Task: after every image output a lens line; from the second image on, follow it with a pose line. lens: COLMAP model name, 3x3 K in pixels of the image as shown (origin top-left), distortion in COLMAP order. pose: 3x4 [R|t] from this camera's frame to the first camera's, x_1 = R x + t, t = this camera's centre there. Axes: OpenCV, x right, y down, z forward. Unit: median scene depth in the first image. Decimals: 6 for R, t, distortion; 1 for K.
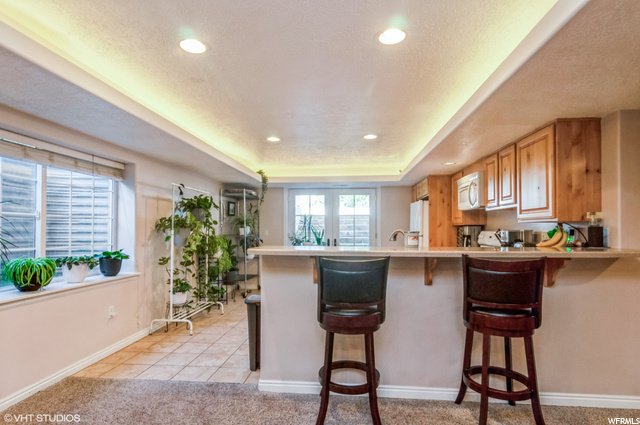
lens RADIAL K [[348.9, 0, 321.0], [0, 348.9, 229.0], [0, 0, 1]] dist [-0.001016, 0.000066]
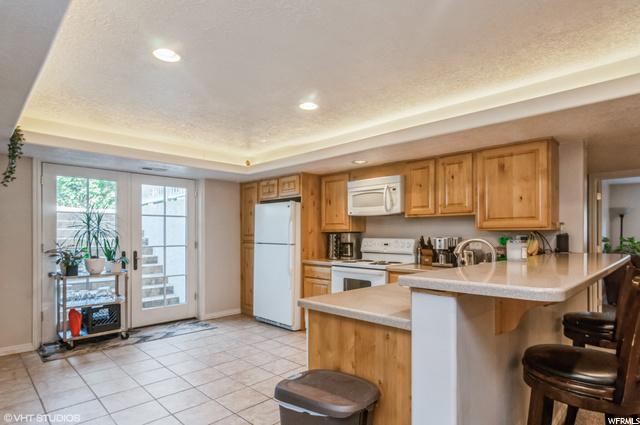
lens RADIAL K [[348.9, 0, 321.0], [0, 348.9, 229.0], [0, 0, 1]] dist [-0.001016, 0.000066]
pose [[0.632006, 0.016631, 0.774785, -0.348835], [-0.002467, 0.999808, -0.019449, -0.000968], [-0.774960, 0.010381, 0.631925, 0.483303]]
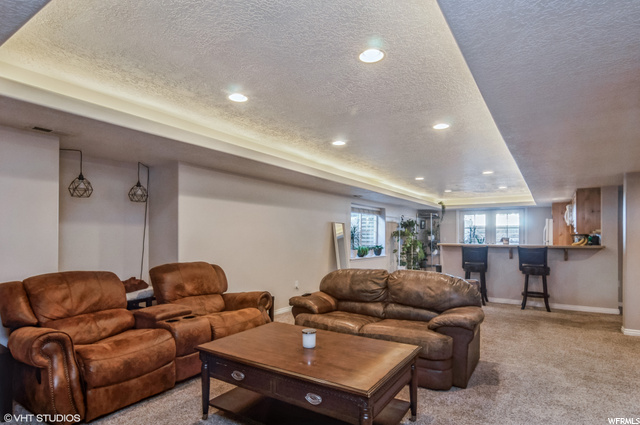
lens RADIAL K [[348.9, 0, 321.0], [0, 348.9, 229.0], [0, 0, 1]] dist [-0.001016, 0.000066]
pose [[0.878339, -0.006102, -0.477999, 0.157396], [-0.003983, 0.999790, -0.020082, -0.000523], [0.478022, 0.019543, 0.878131, -0.968790]]
